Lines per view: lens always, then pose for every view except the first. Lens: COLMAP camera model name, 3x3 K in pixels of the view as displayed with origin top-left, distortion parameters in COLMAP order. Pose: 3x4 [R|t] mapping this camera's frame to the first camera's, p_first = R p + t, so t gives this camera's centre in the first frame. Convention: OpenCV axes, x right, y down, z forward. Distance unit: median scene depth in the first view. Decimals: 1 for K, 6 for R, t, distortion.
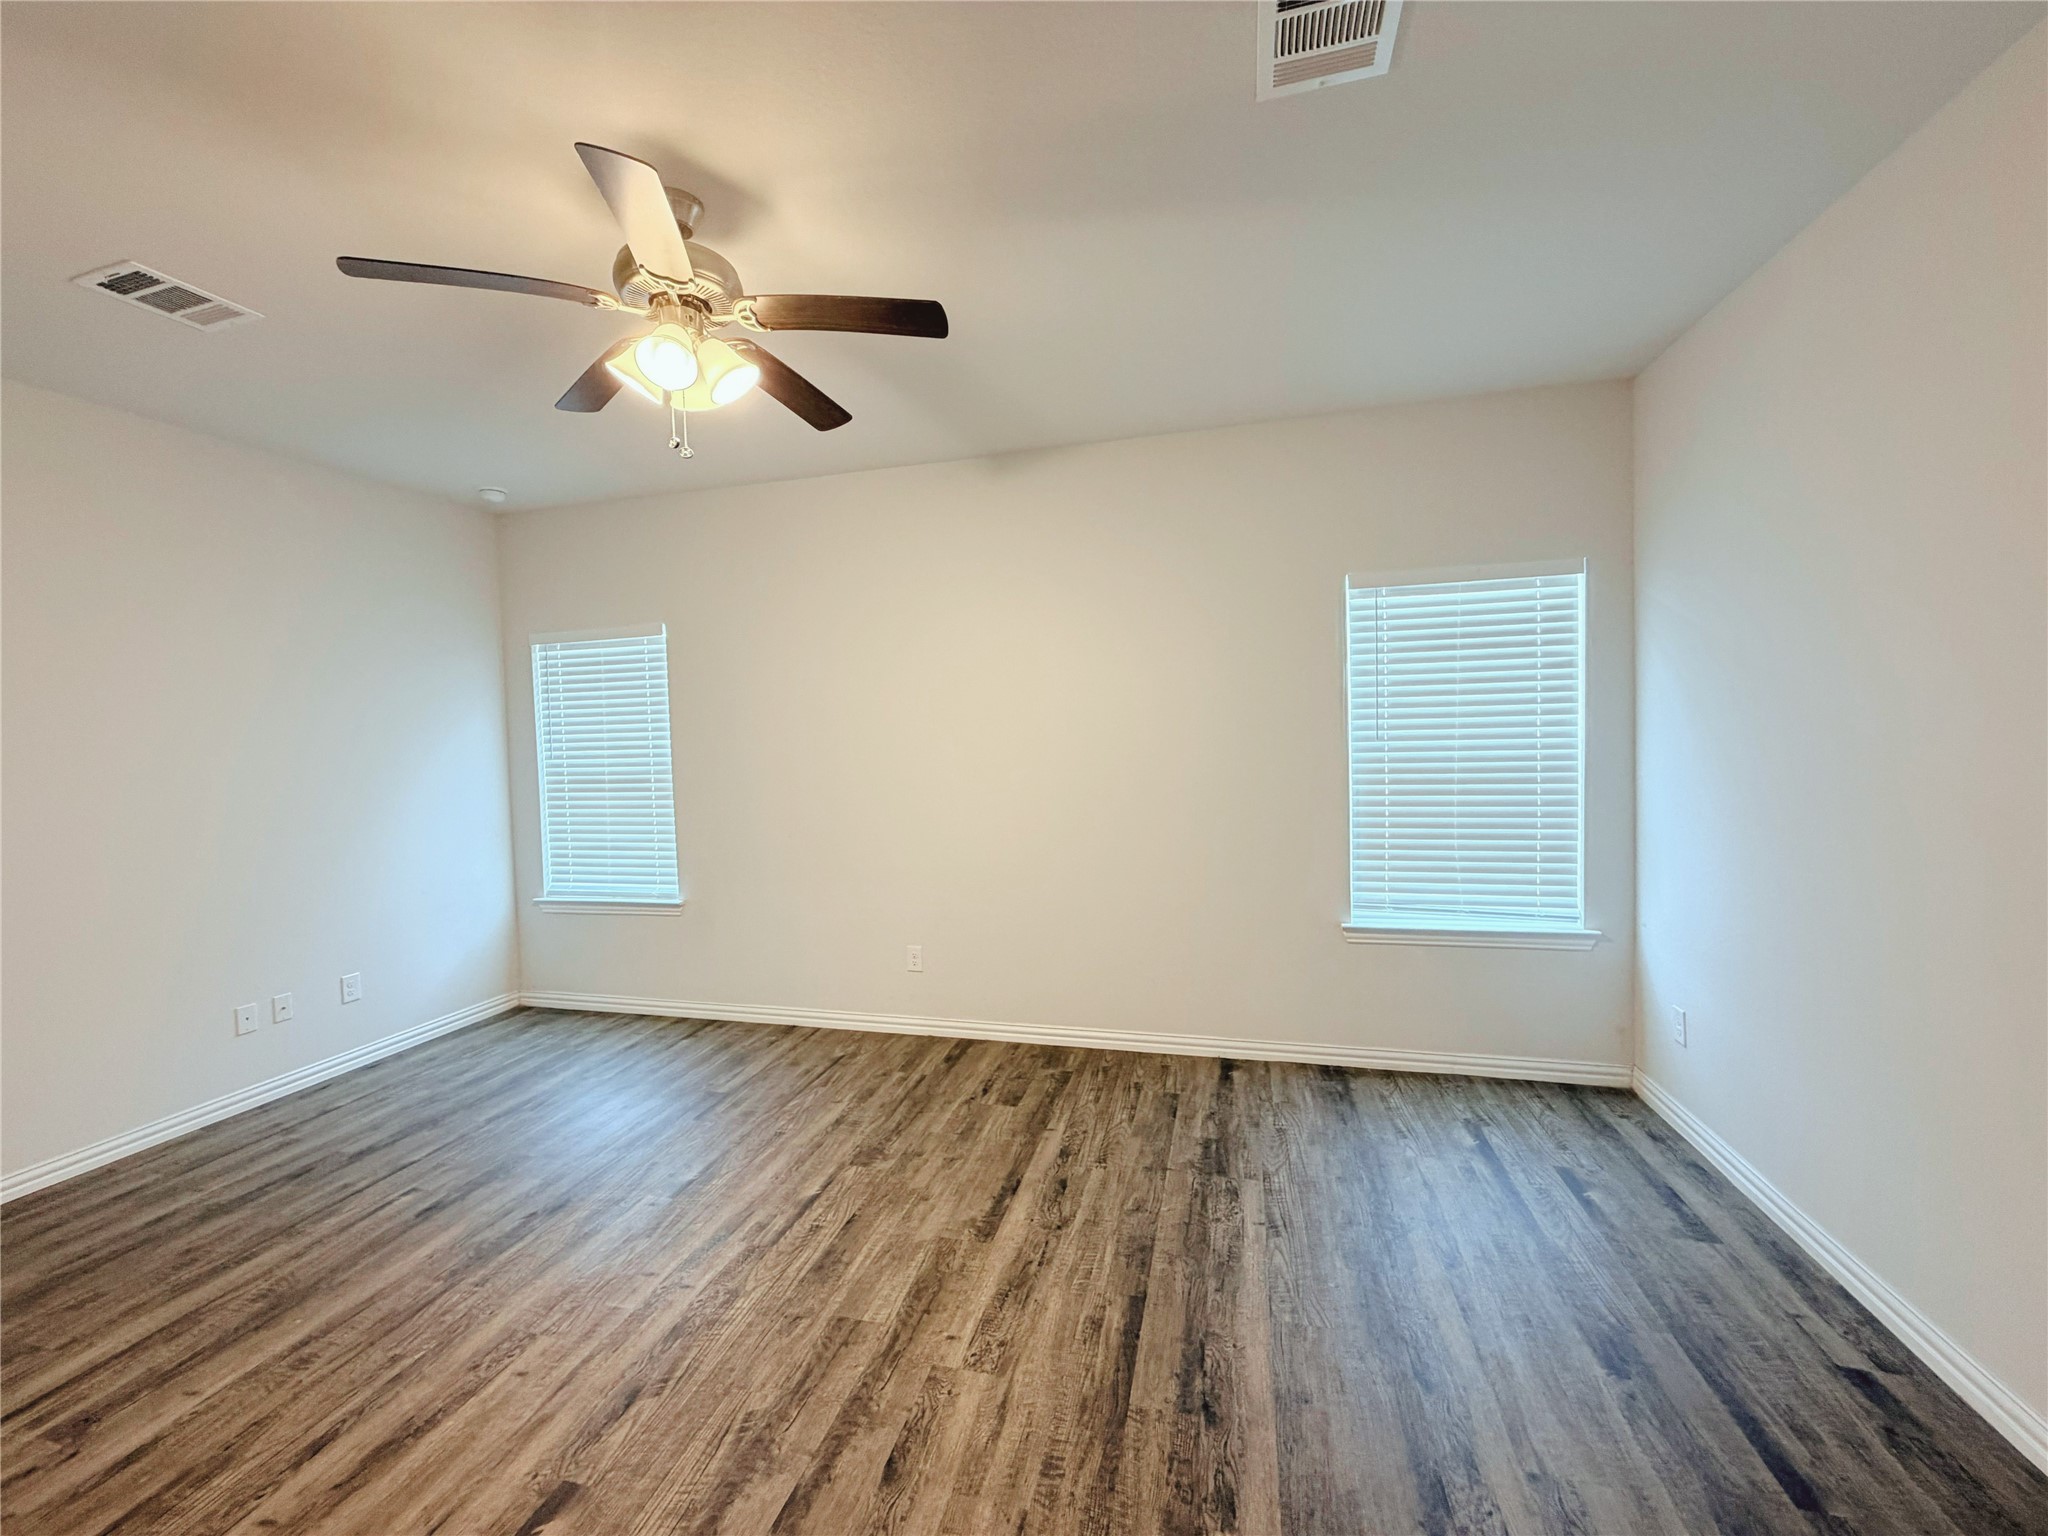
lens RADIAL K [[817.5, 0, 1005.4], [0, 817.5, 757.2], [0, 0, 1]] dist [-0.001085, 0.000712]
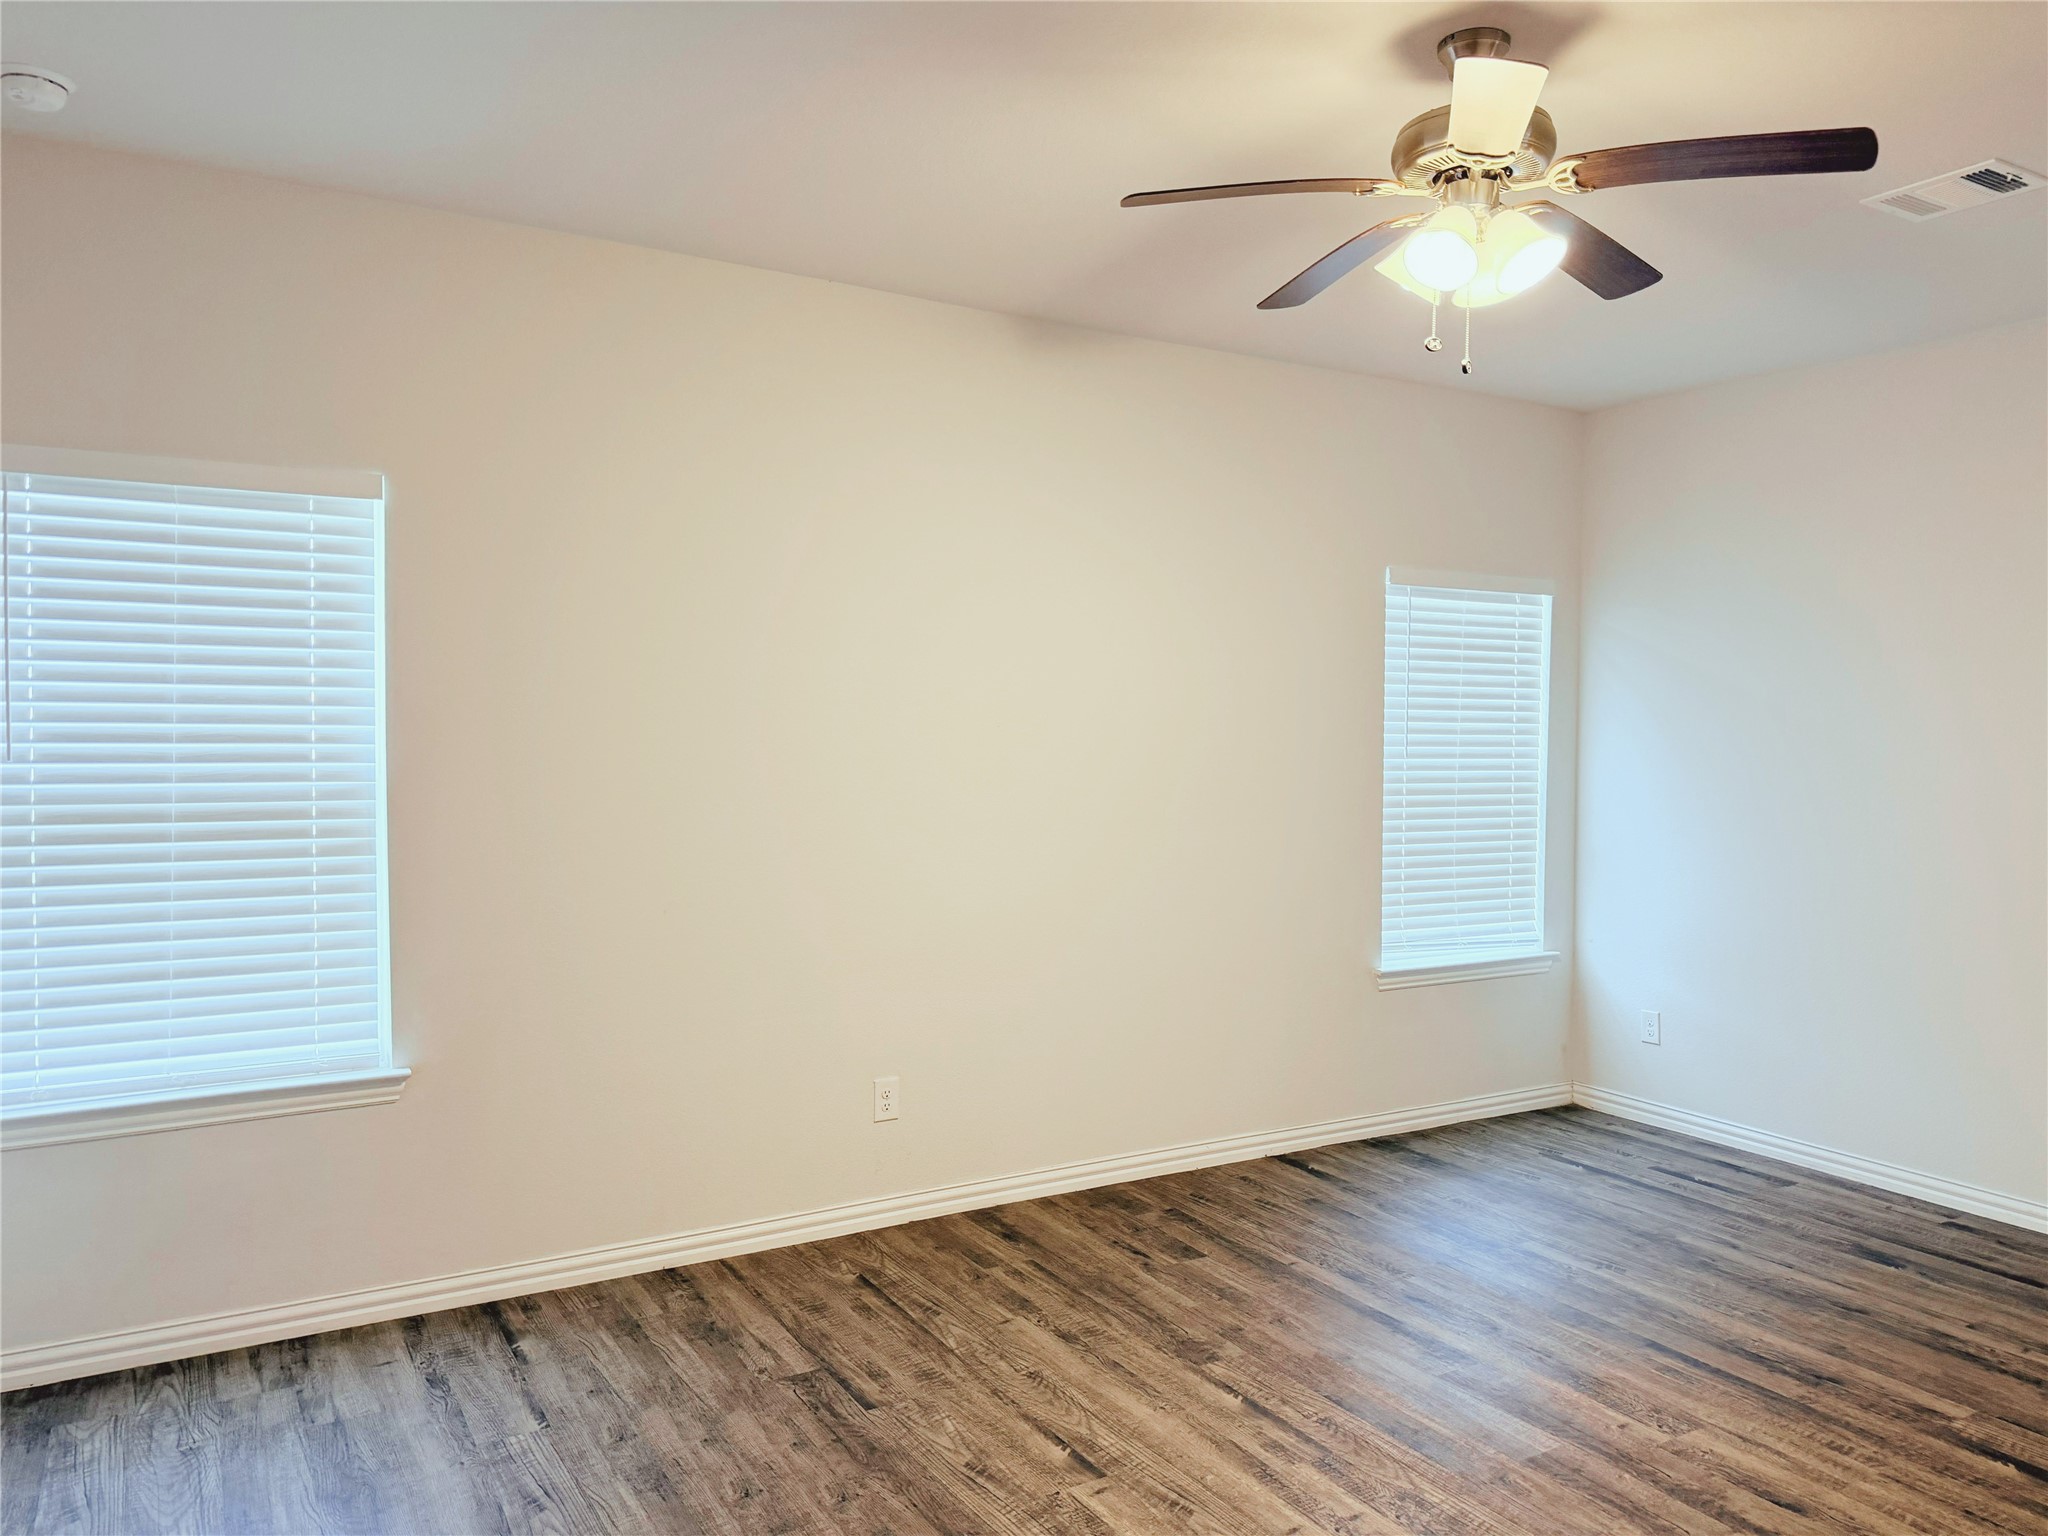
lens RADIAL K [[1486.8, 0, 1006.2], [0, 1486.8, 754.0], [0, 0, 1]] dist [0.049719, -0.040943]
pose [[0.686558, 0.019938, 0.726801, -1.067961], [-0.016124, 0.999796, -0.012196, 0.002099], [-0.726896, -0.003346, 0.686740, 0.220136]]
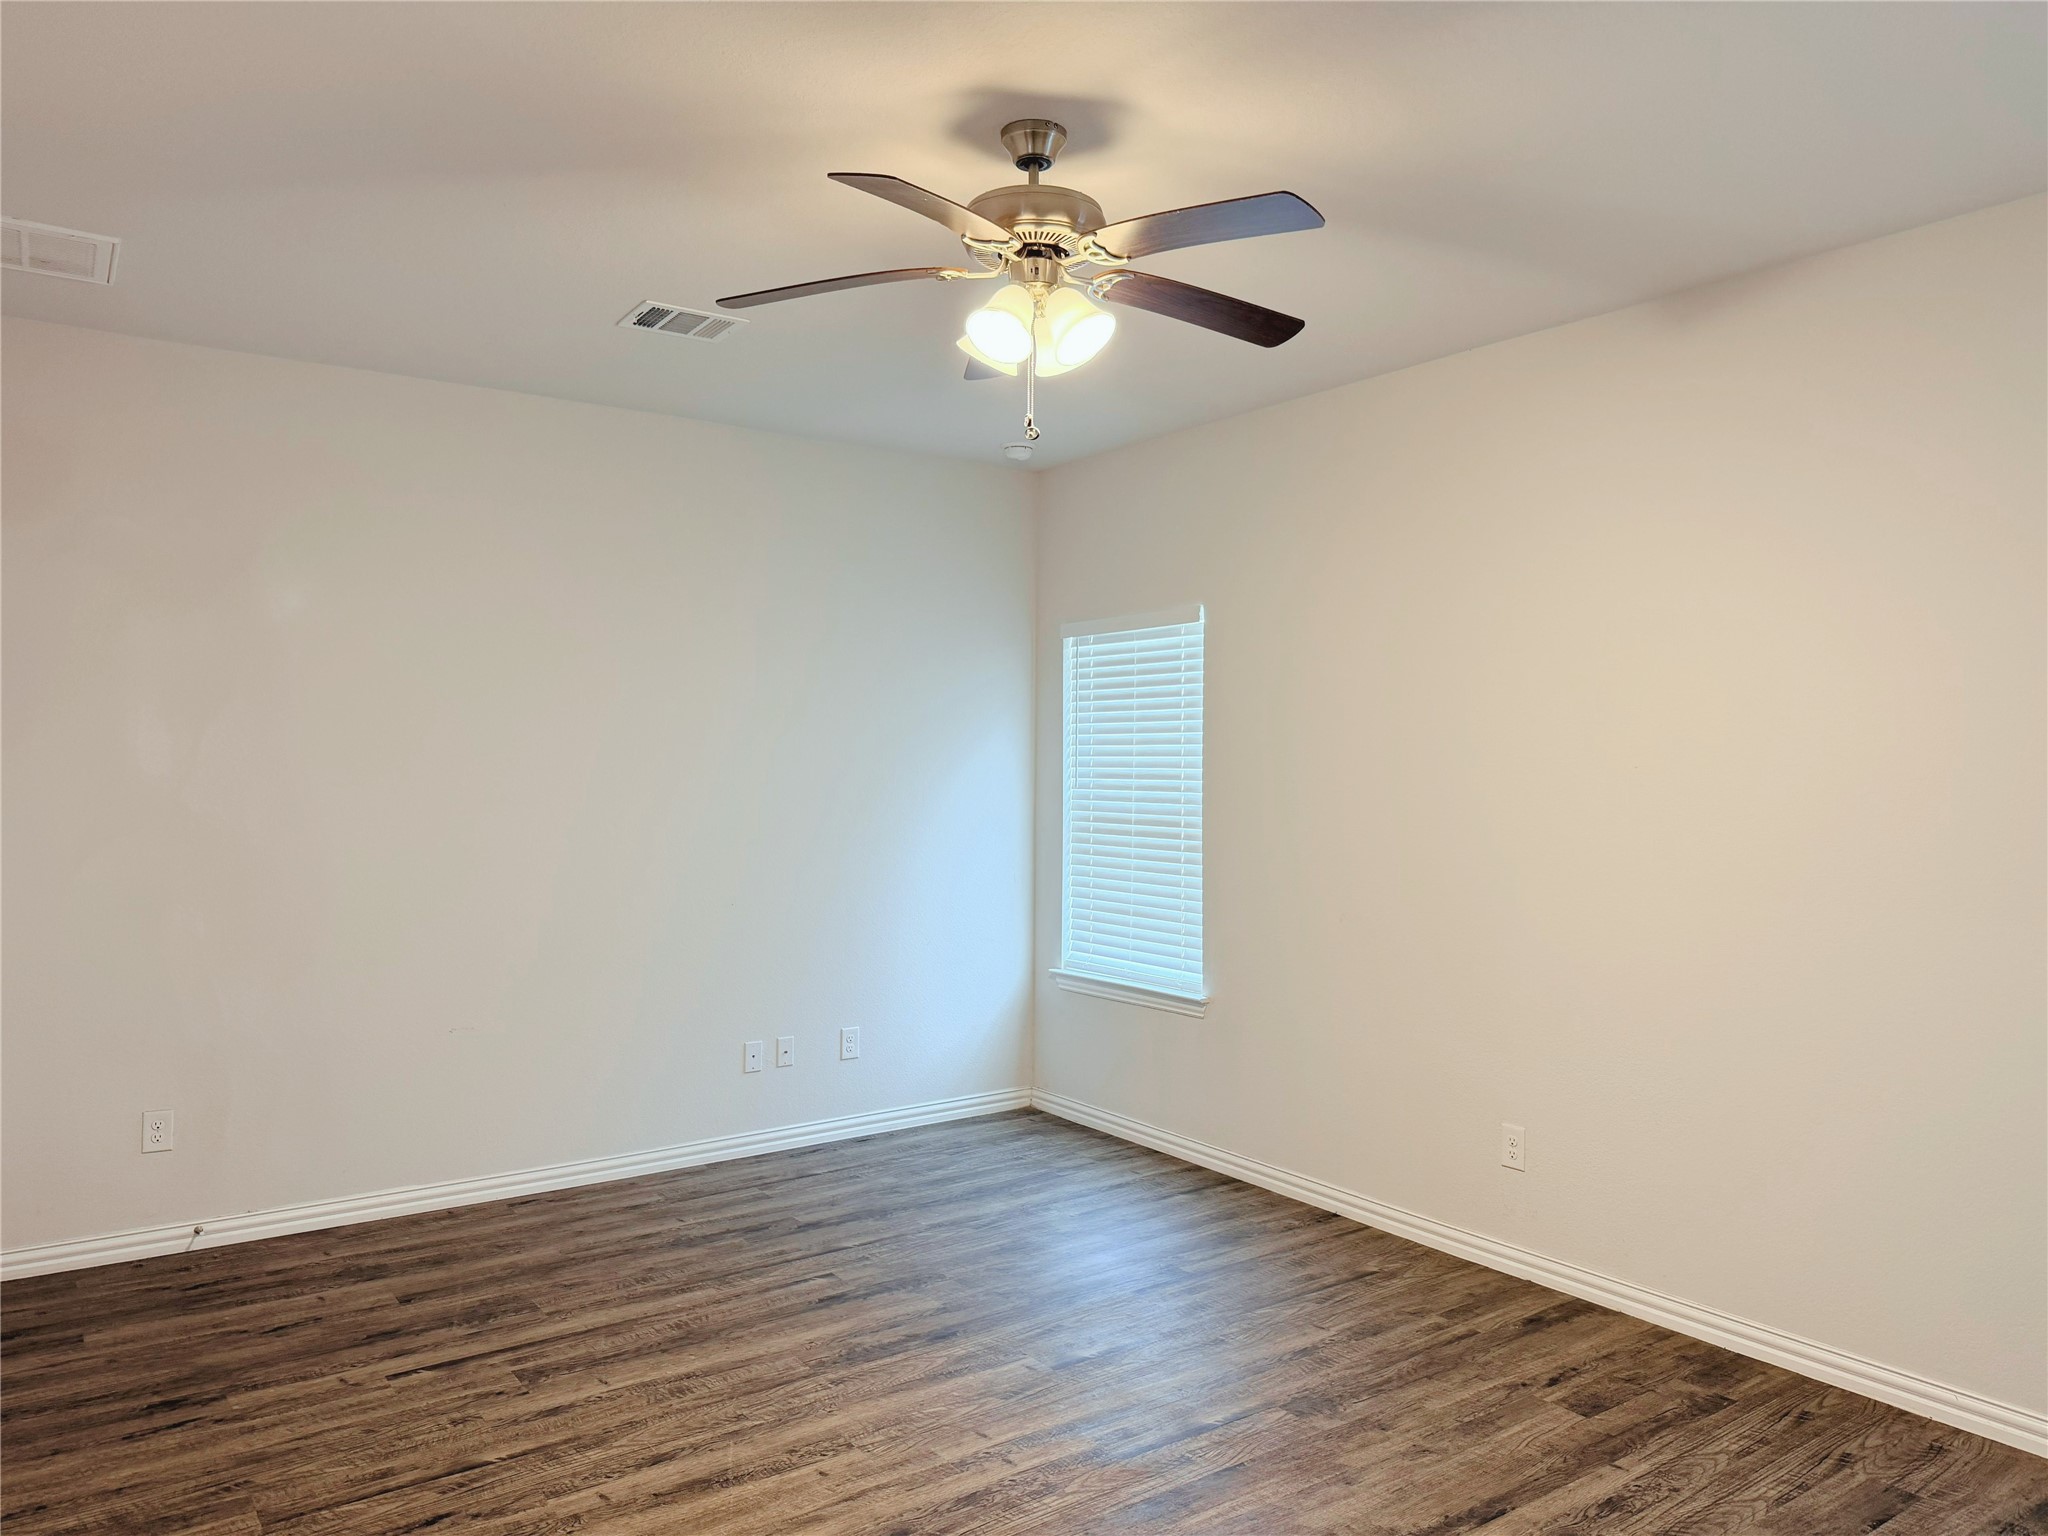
lens RADIAL K [[1432.7, 0, 1015.4], [0, 1432.7, 759.4], [0, 0, 1]] dist [0.026088, -0.025219]
pose [[0.775056, 0.033522, -0.631003, 0.329803], [-0.042917, 0.999079, 0.000361, -0.028627], [0.630433, 0.026801, 0.775781, -0.076135]]
